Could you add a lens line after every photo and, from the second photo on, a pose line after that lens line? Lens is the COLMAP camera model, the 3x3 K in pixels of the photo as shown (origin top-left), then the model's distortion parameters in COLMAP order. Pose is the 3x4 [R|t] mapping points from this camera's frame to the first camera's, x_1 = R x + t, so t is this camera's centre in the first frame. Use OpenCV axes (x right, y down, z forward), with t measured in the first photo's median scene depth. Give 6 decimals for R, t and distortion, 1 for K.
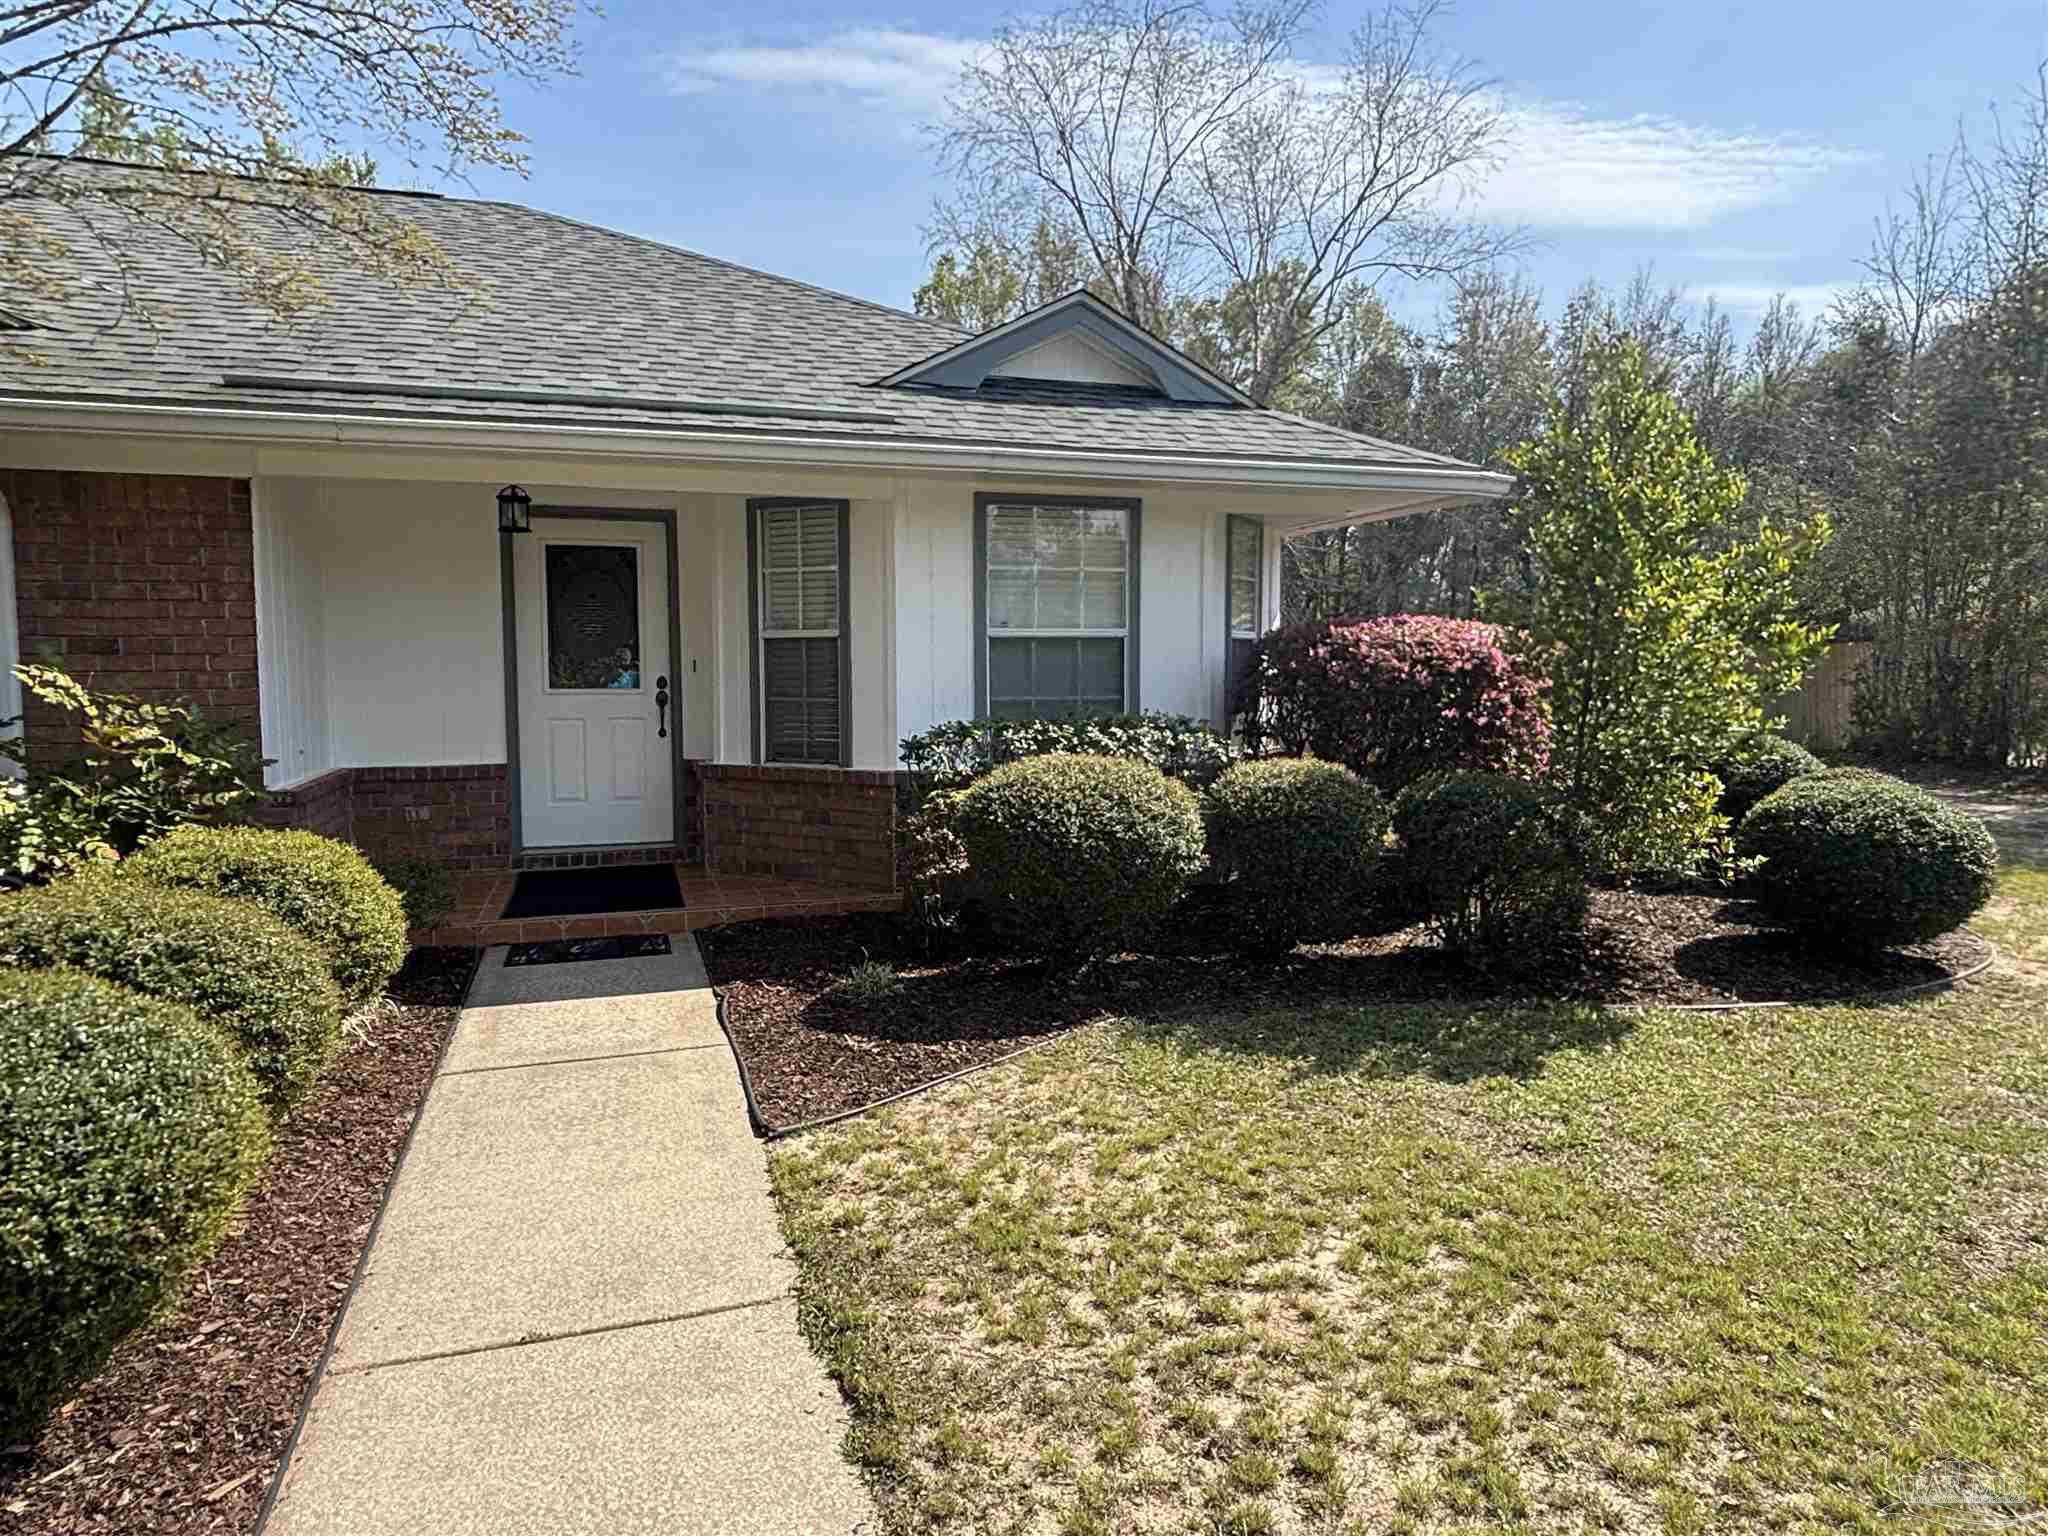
lens RADIAL K [[1274.9, 0, 1057.5], [0, 1274.9, 761.5], [0, 0, 1]] dist [0.006790, -0.005899]
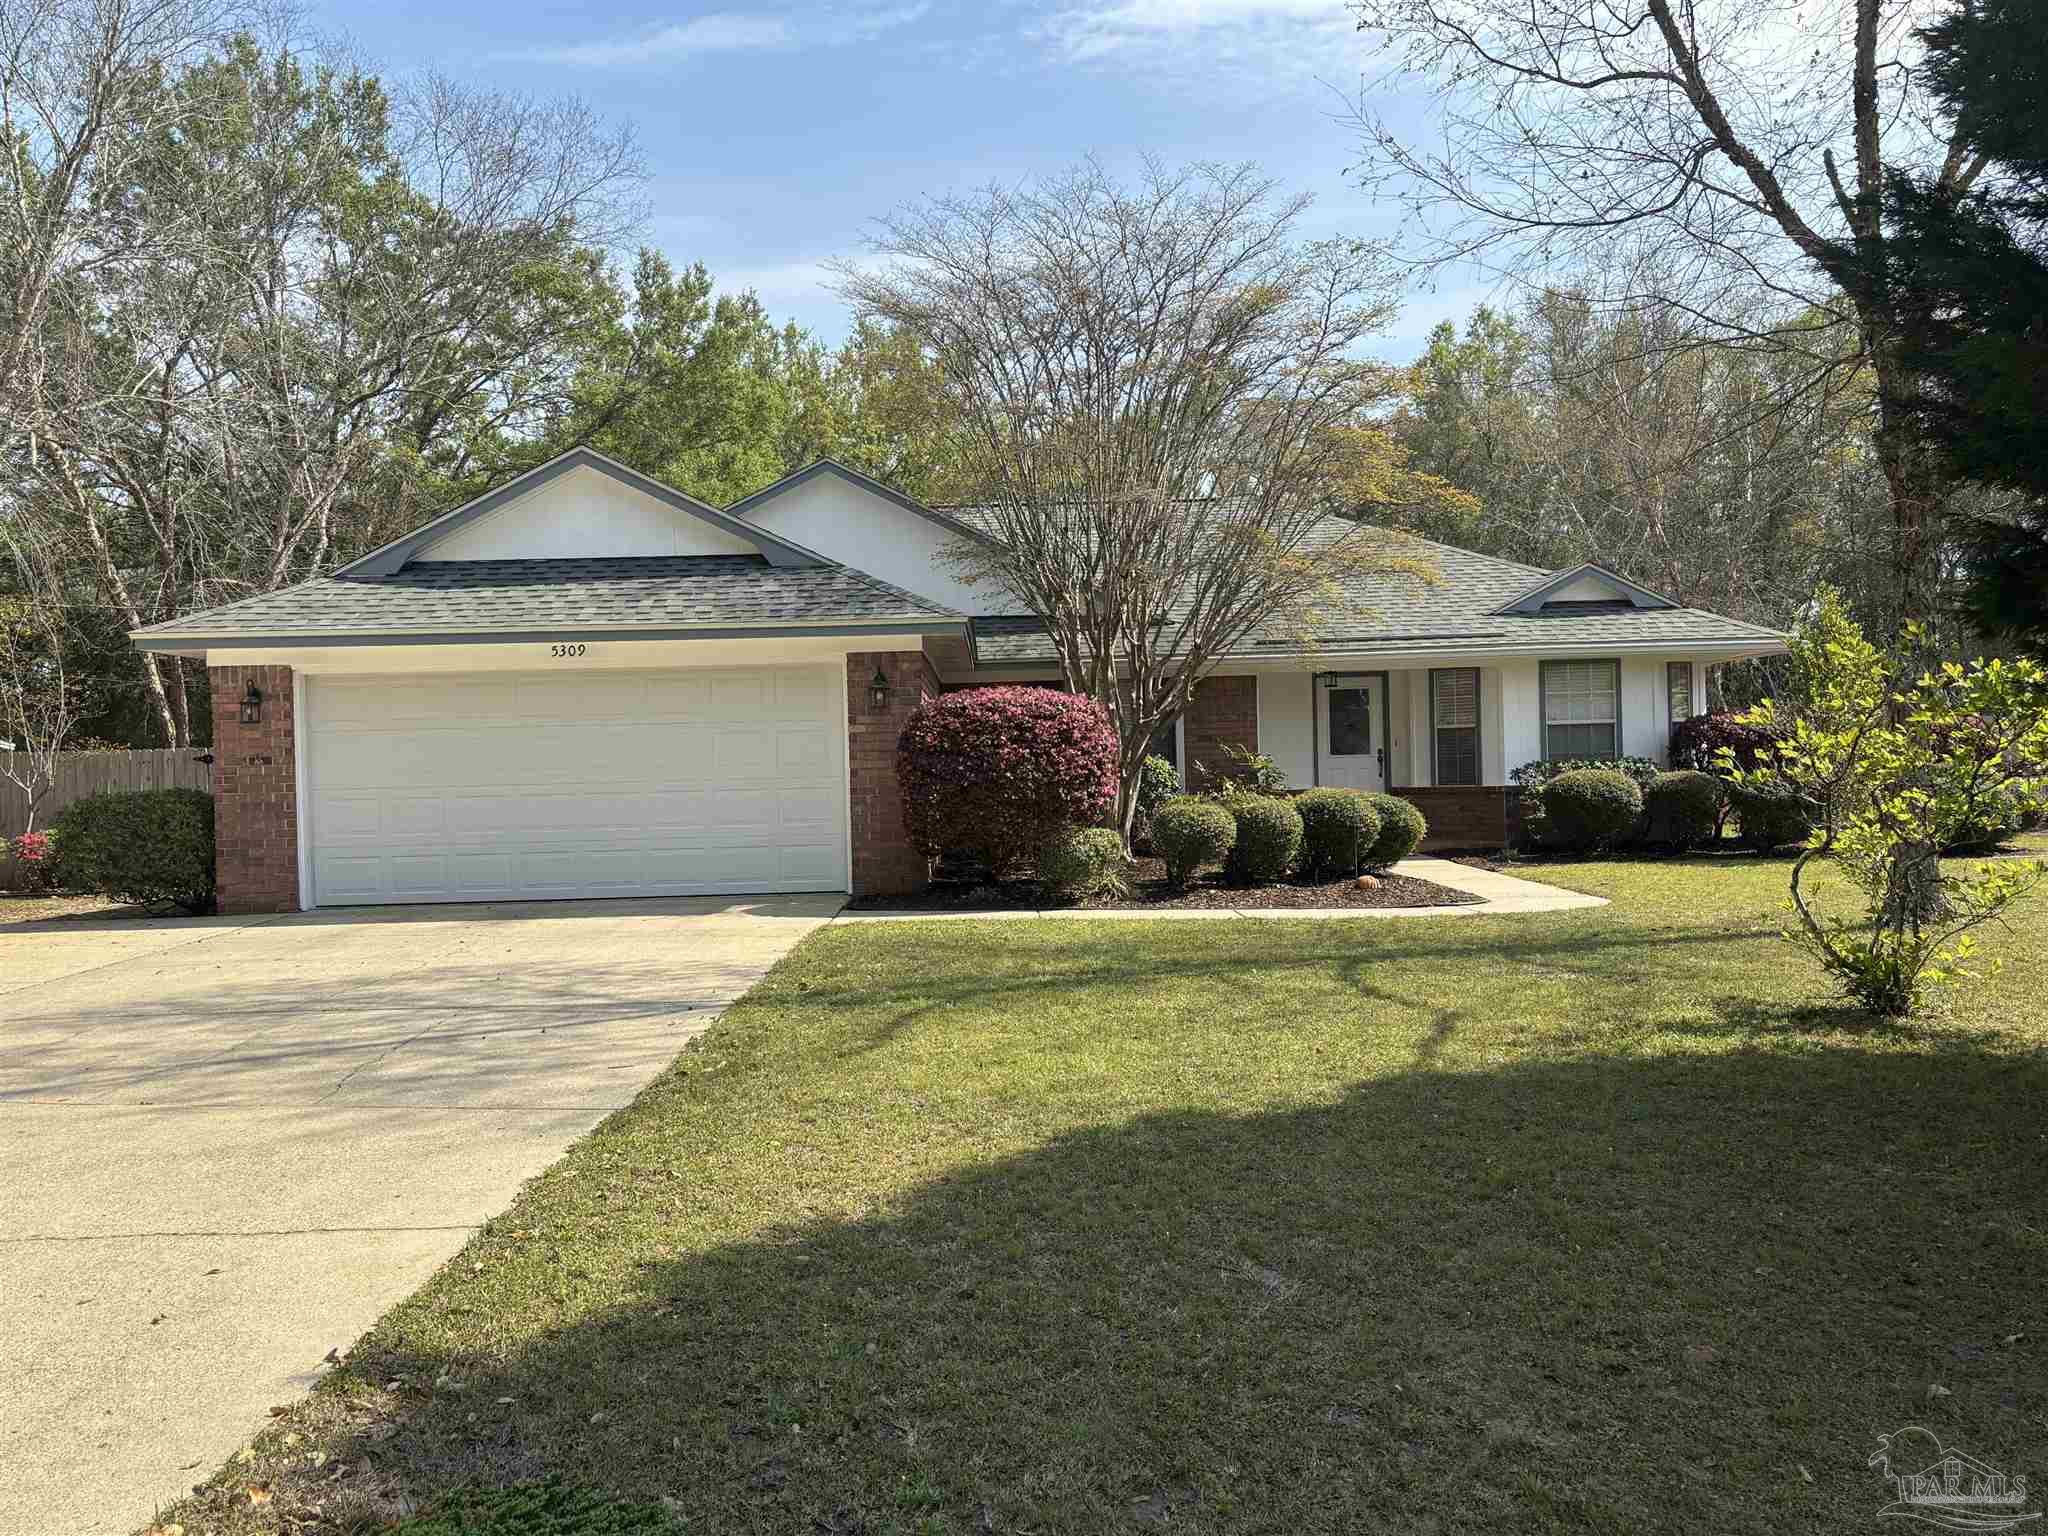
lens RADIAL K [[1688.4, 0, 1018.8], [0, 1688.4, 773.1], [0, 0, 1]] dist [0.072100, 0.000004]
pose [[0.949801, -0.024344, -0.311907, -0.006170], [0.001117, 0.997226, -0.074429, 0.206462], [0.312853, 0.070345, 0.947193, -2.094501]]
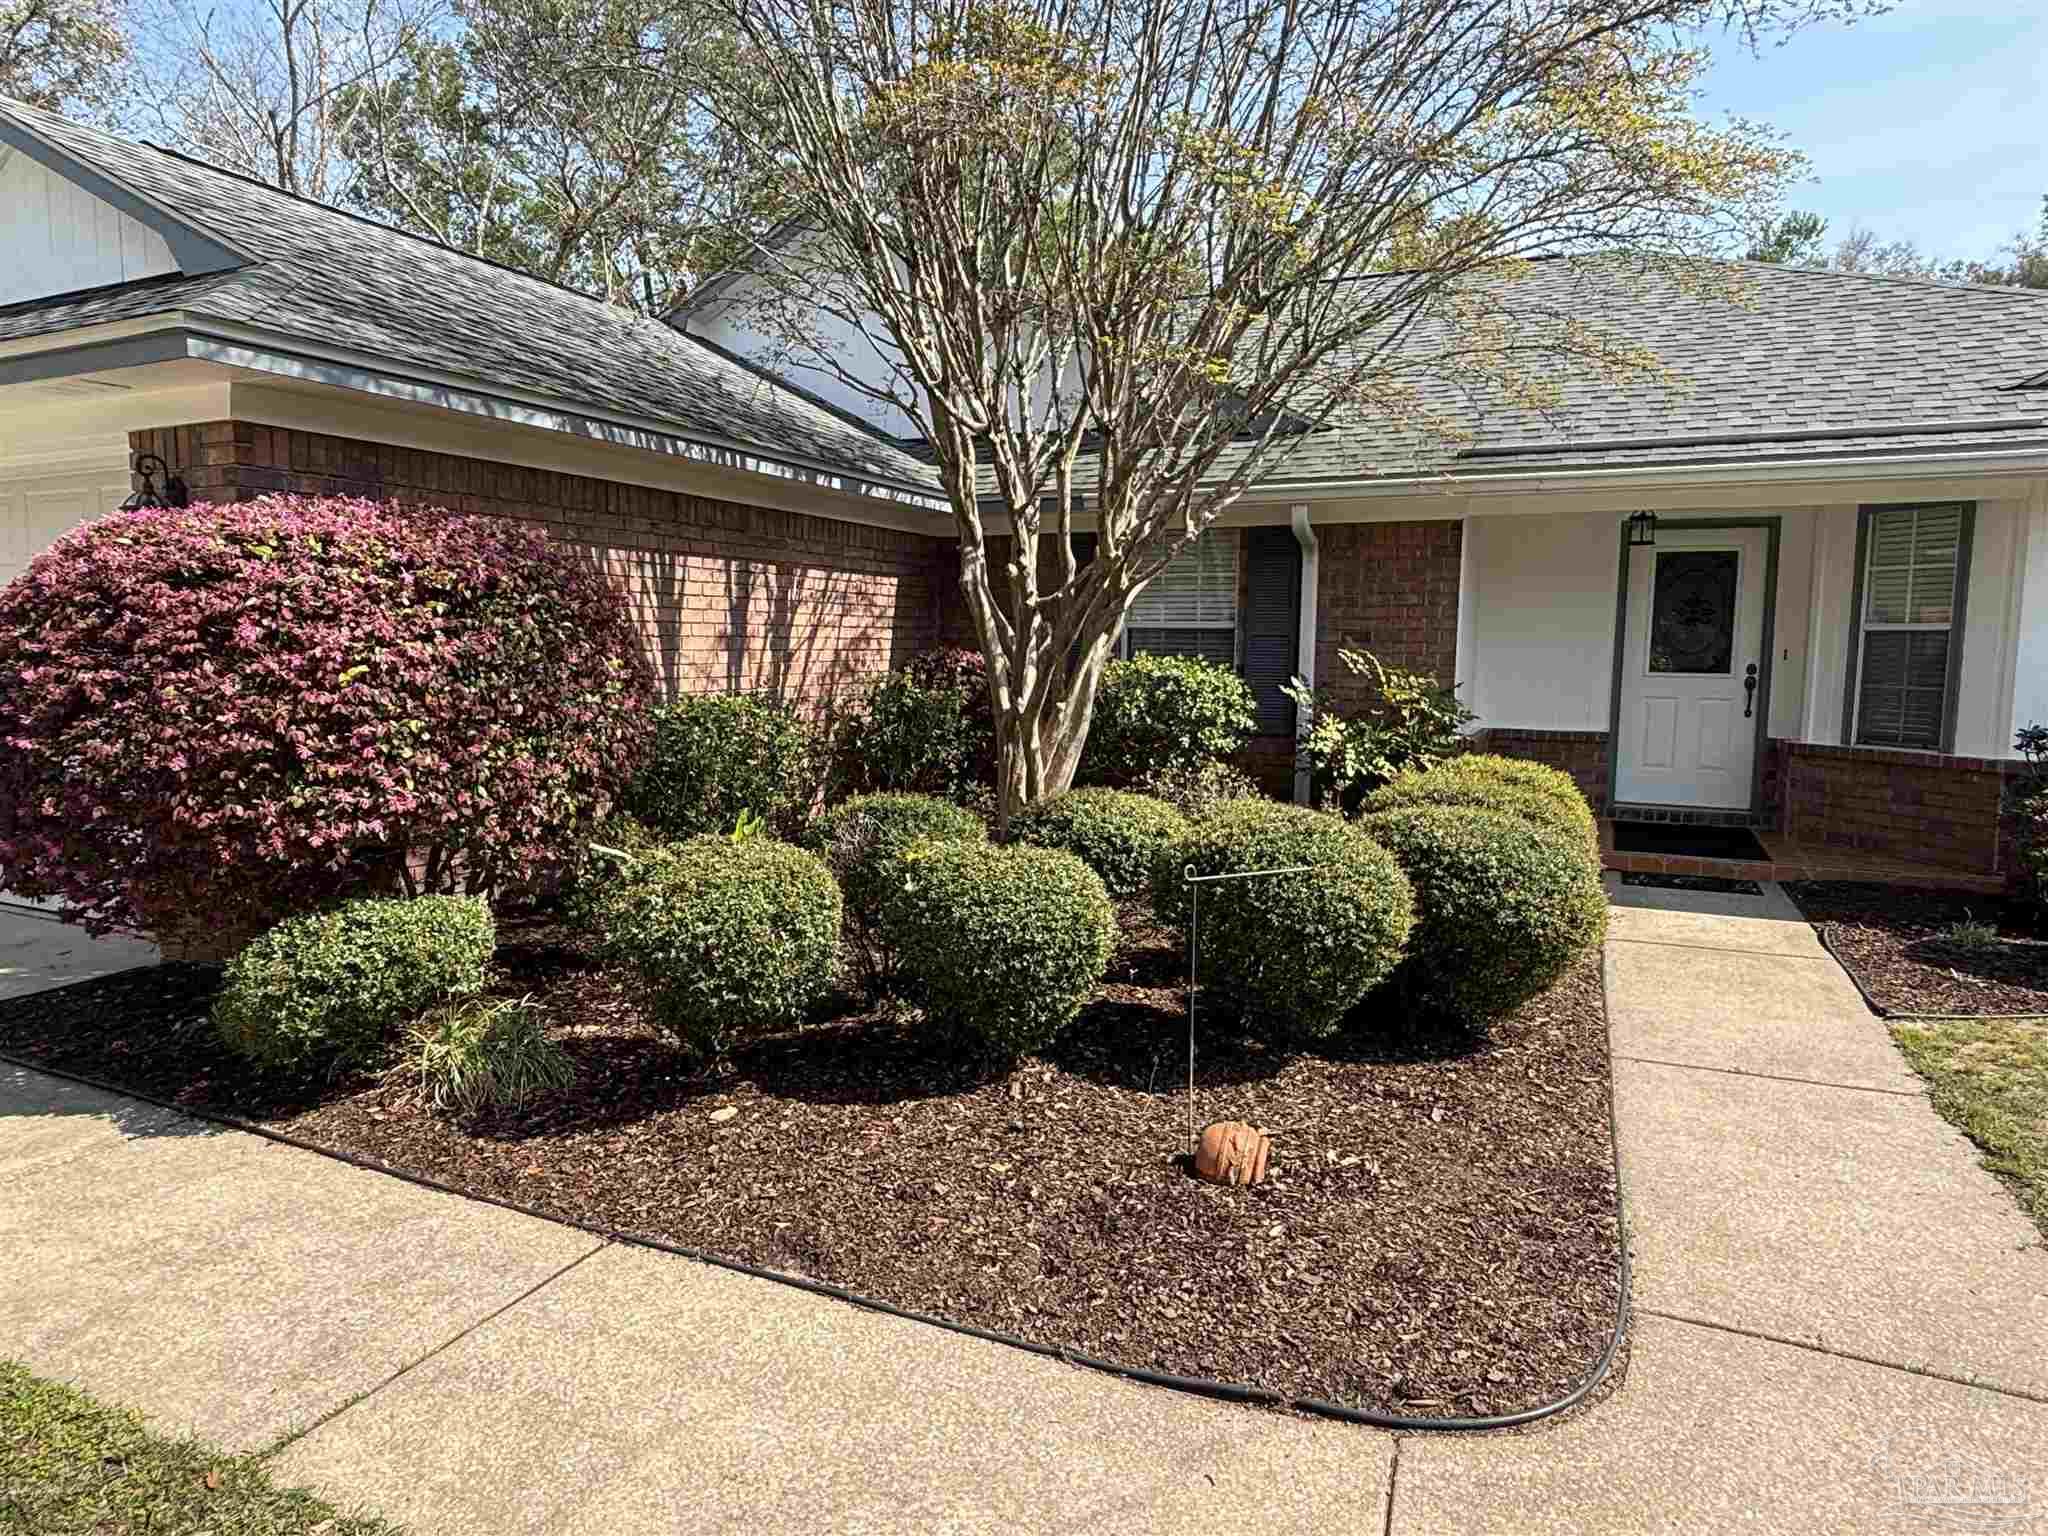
lens RADIAL K [[1274.9, 0, 1020.9], [0, 1274.9, 763.7], [0, 0, 1]] dist [0.006790, -0.005899]
pose [[0.723708, 0.075815, -0.685929, 0.006163], [-0.065619, 0.997004, 0.040965, 0.020616], [0.686980, 0.015363, 0.726514, -0.310629]]
